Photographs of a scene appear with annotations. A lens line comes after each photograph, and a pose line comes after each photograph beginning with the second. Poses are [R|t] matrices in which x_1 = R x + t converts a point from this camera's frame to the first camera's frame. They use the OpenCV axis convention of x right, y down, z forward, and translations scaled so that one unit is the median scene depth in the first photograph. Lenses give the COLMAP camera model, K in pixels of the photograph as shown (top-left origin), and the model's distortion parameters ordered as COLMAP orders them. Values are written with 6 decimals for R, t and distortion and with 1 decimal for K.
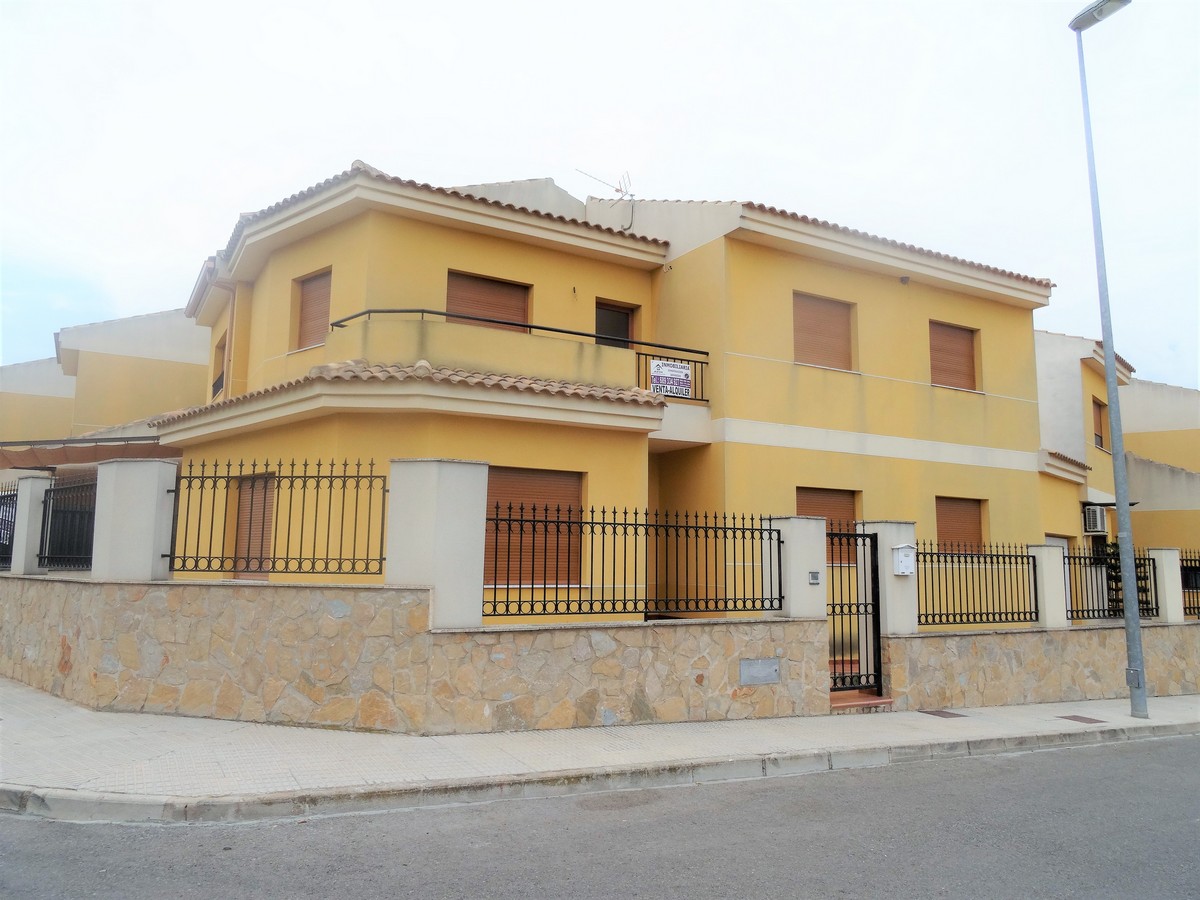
lens RADIAL K [[855.1, 0, 600.0], [0, 855.1, 450.0], [0, 0, 1]] dist [0.002075, -0.005103]
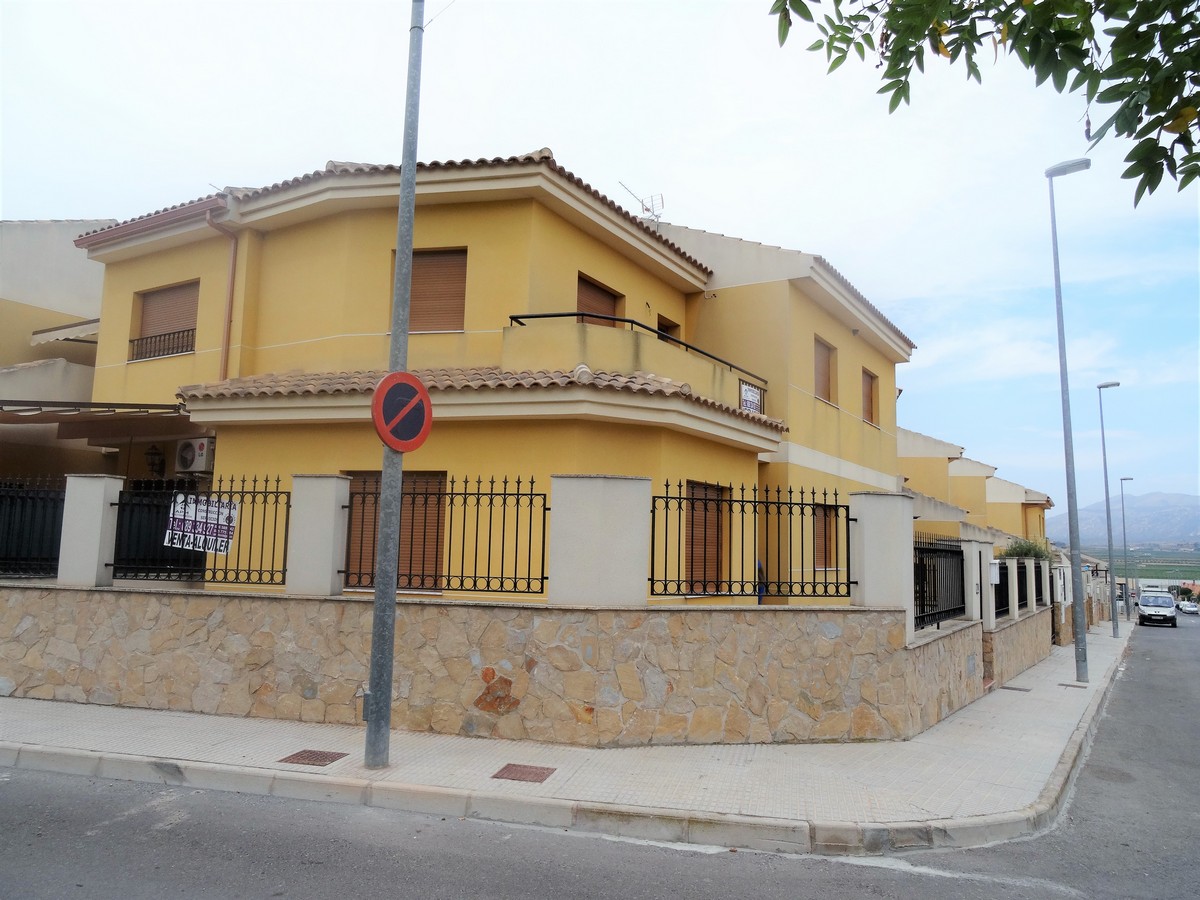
lens RADIAL K [[855.1, 0, 600.0], [0, 855.1, 450.0], [0, 0, 1]] dist [0.002075, -0.005103]
pose [[0.882053, 0.063806, 0.466810, -1.052608], [-0.073791, 0.997269, 0.003118, -0.020242], [-0.465336, -0.037197, 0.884352, 0.194730]]
